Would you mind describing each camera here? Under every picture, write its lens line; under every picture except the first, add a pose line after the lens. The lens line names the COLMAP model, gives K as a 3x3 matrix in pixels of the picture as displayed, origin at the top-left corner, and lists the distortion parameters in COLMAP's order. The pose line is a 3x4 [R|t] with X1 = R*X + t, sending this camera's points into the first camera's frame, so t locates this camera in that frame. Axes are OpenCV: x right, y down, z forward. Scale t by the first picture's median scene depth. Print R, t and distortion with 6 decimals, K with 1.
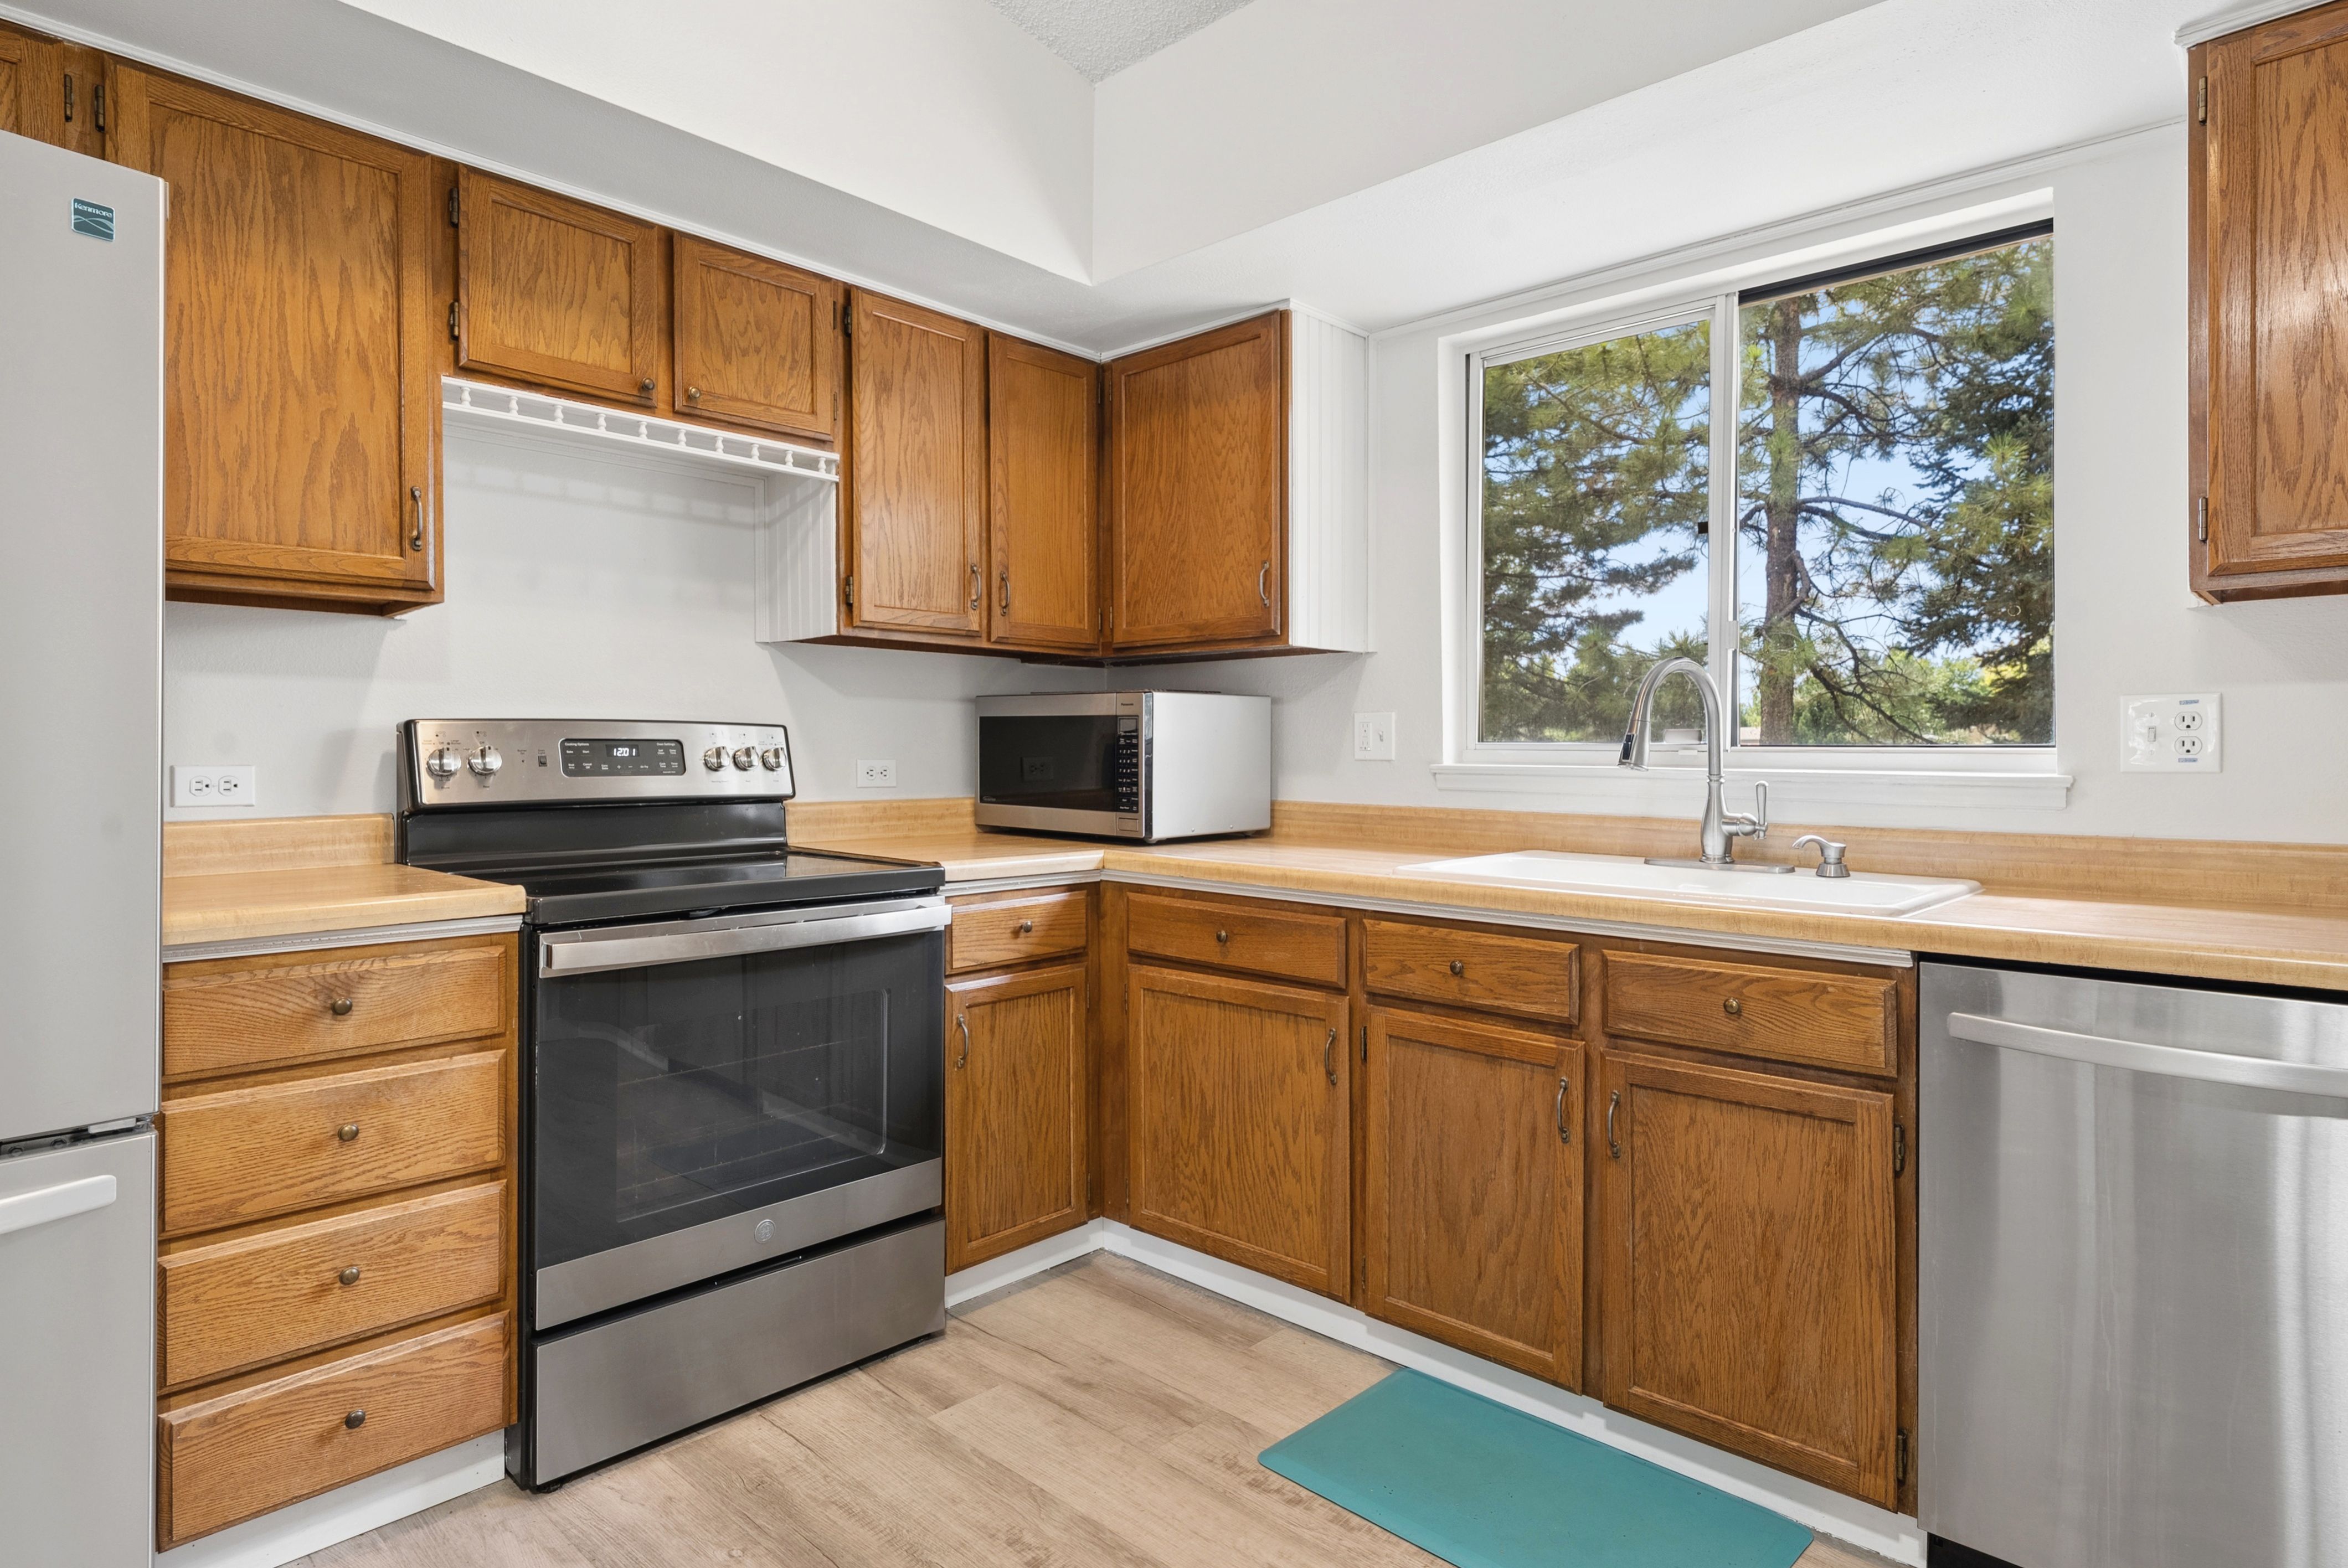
lens RADIAL K [[1278.2, 0, 1176.2], [0, 1278.2, 772.7], [0, 0, 1]] dist [0.005291, -0.003584]
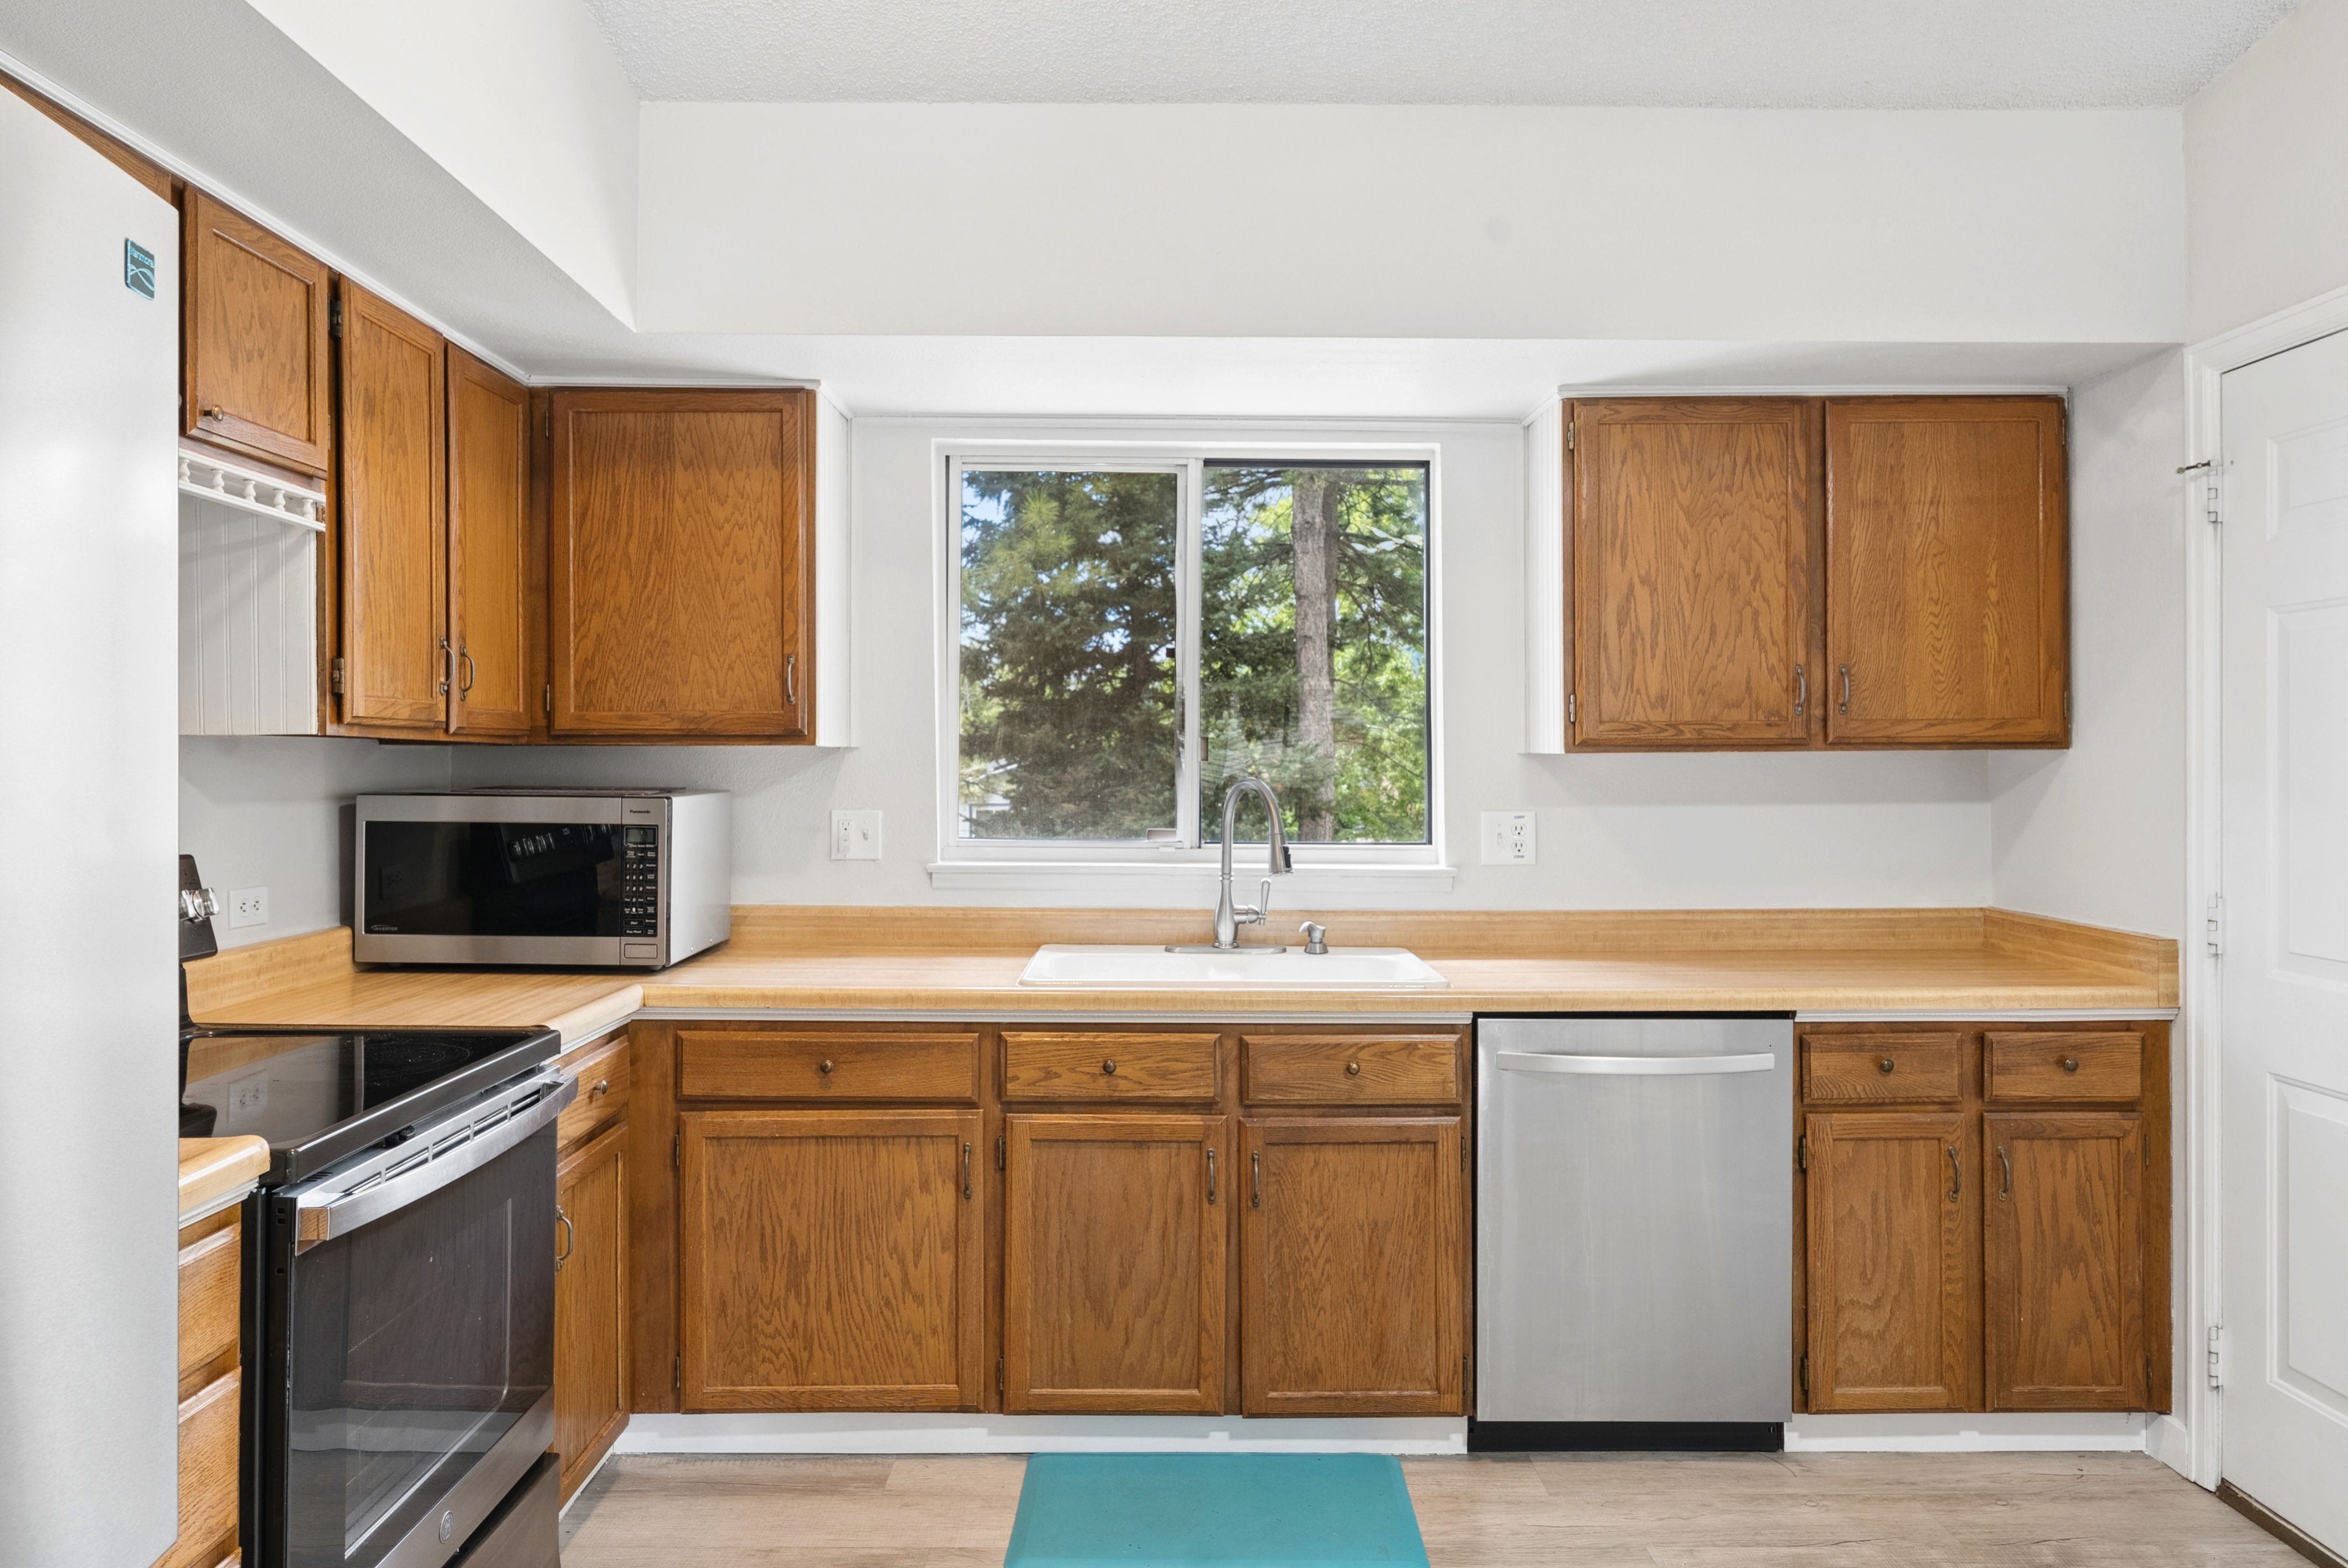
lens RADIAL K [[1523.3, 0, 1179.8], [0, 1523.3, 773.0], [0, 0, 1]] dist [0.004306, 0.000468]
pose [[0.719999, -0.005508, 0.693954, -0.576624], [0.010356, 0.999942, -0.002808, -0.085858], [-0.693898, 0.009208, 0.720014, 0.009840]]
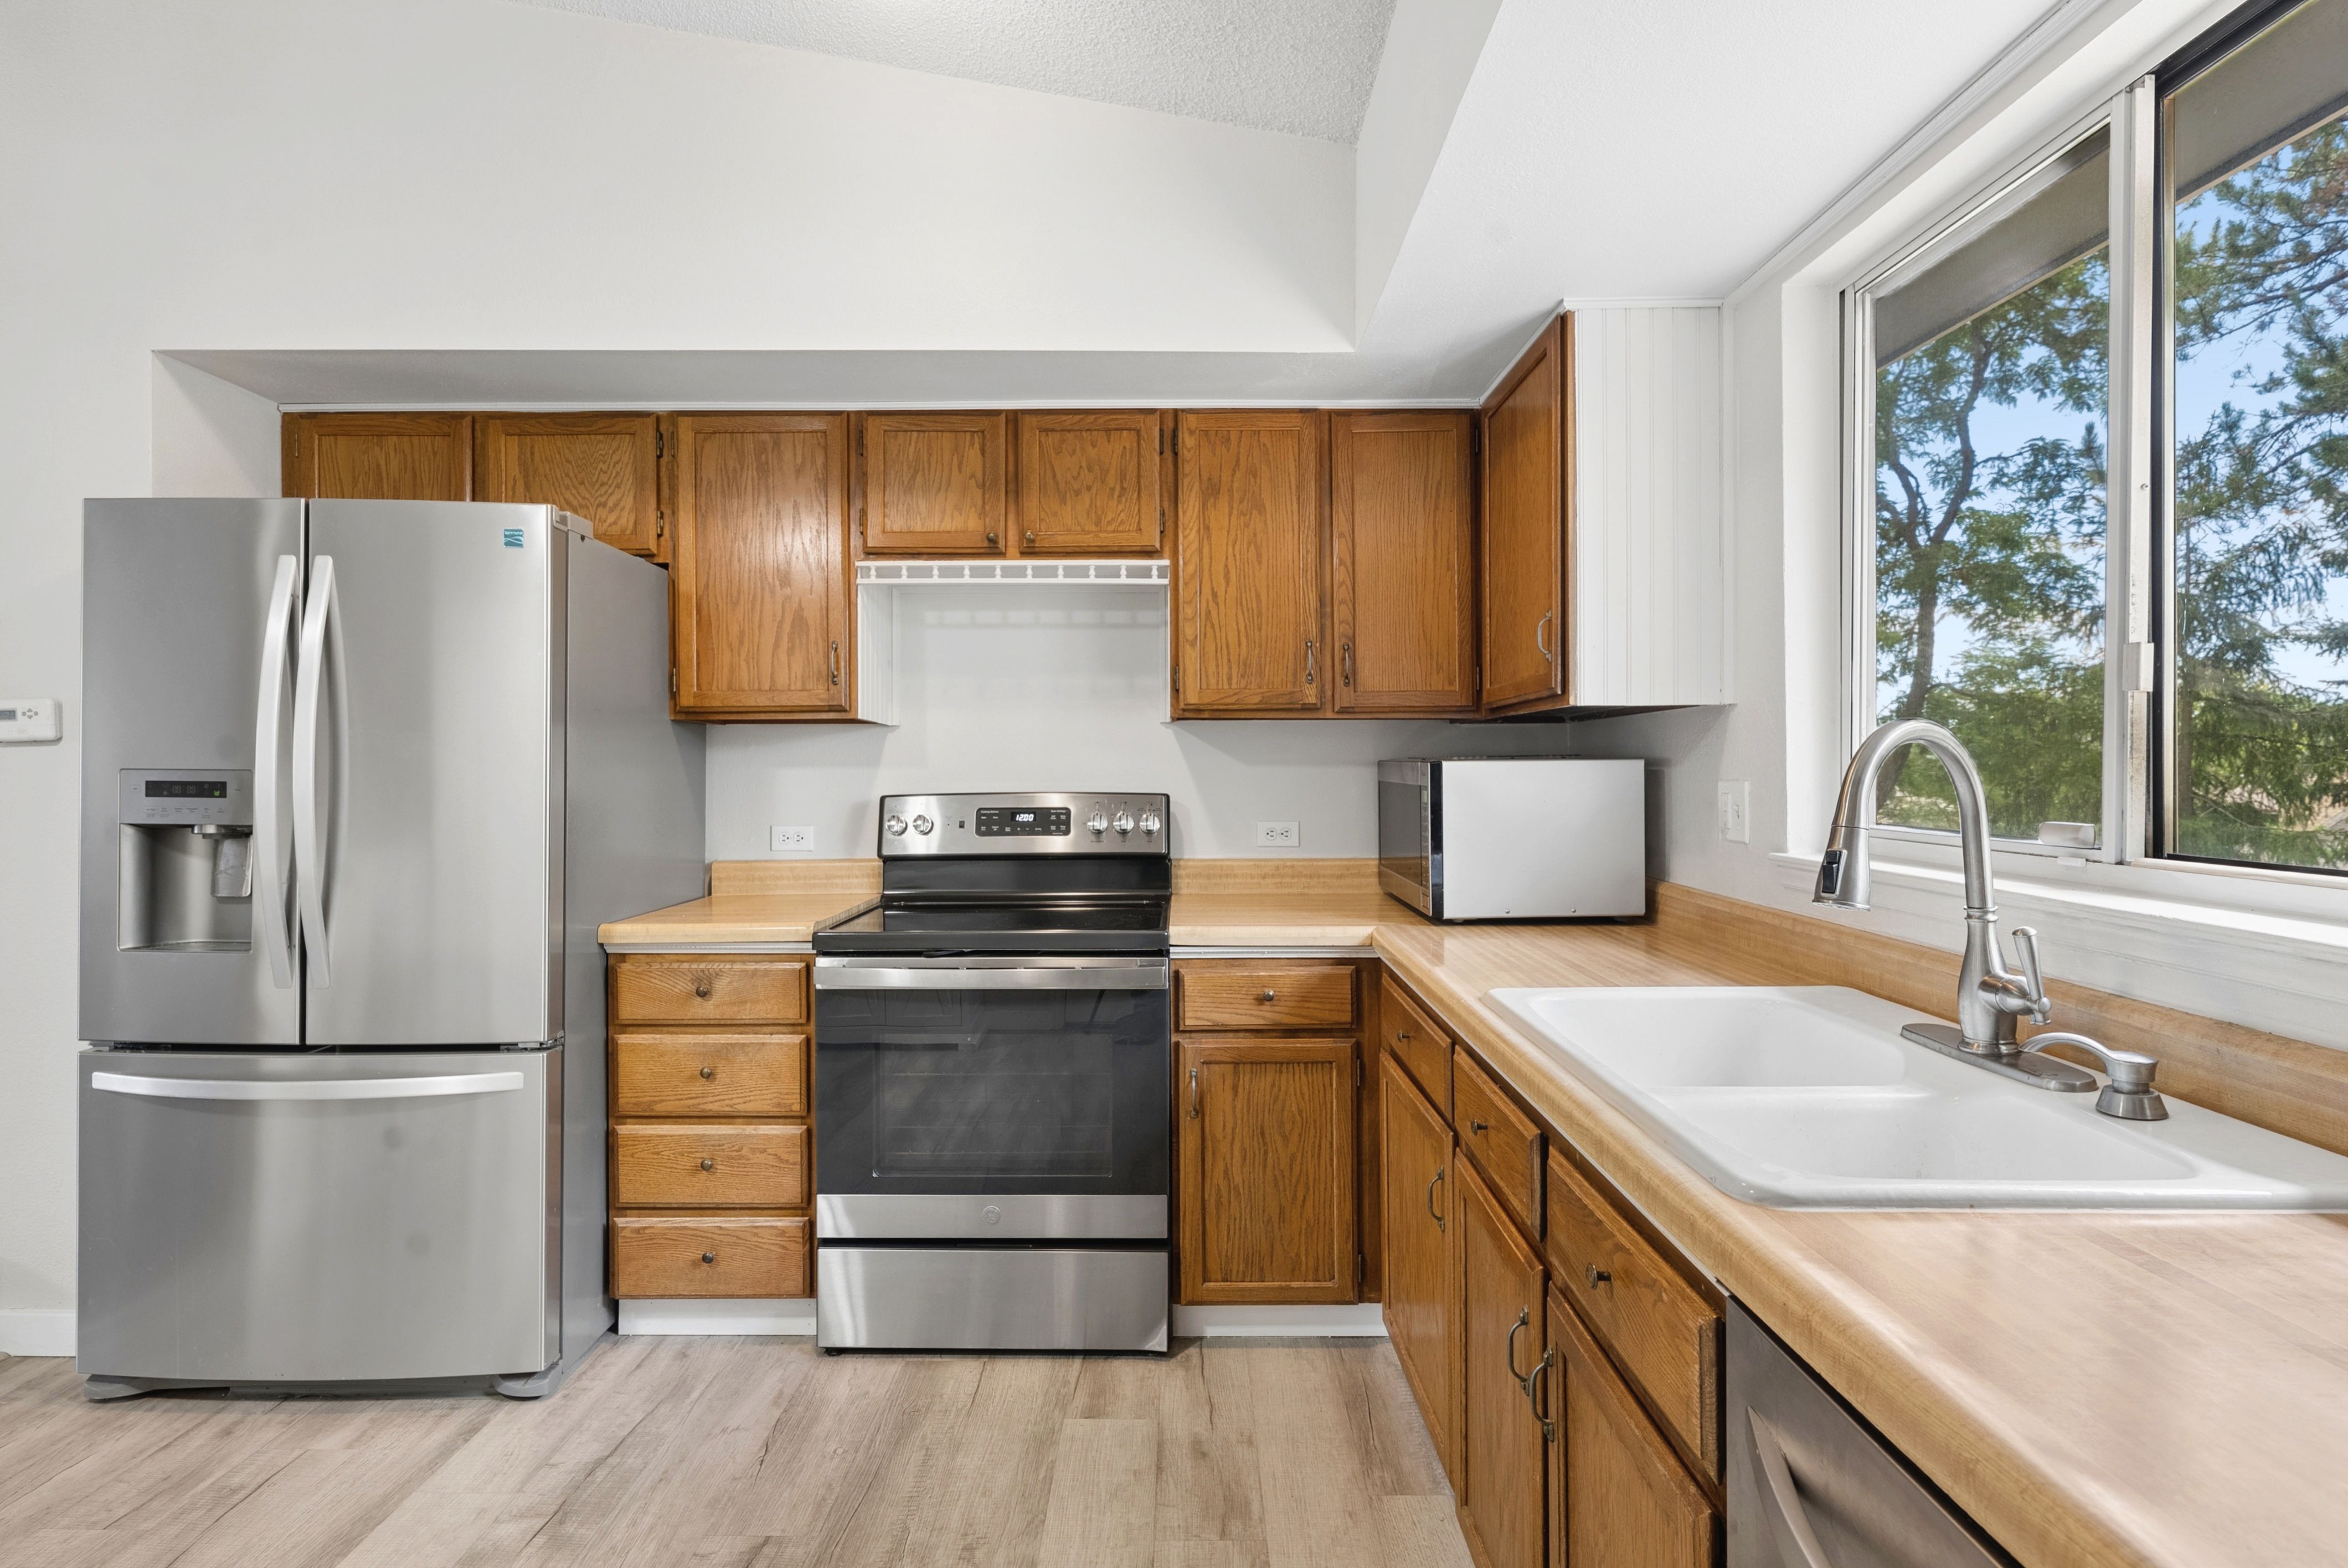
lens RADIAL K [[1156.7, 0, 1176.8], [0, 1156.7, 786.8], [0, 0, 1]] dist [0.004220, -0.000894]
pose [[0.676395, 0.007304, -0.736503, 0.555860], [-0.006565, 0.999971, 0.003887, -0.054881], [0.736510, 0.002206, 0.676423, 0.334298]]
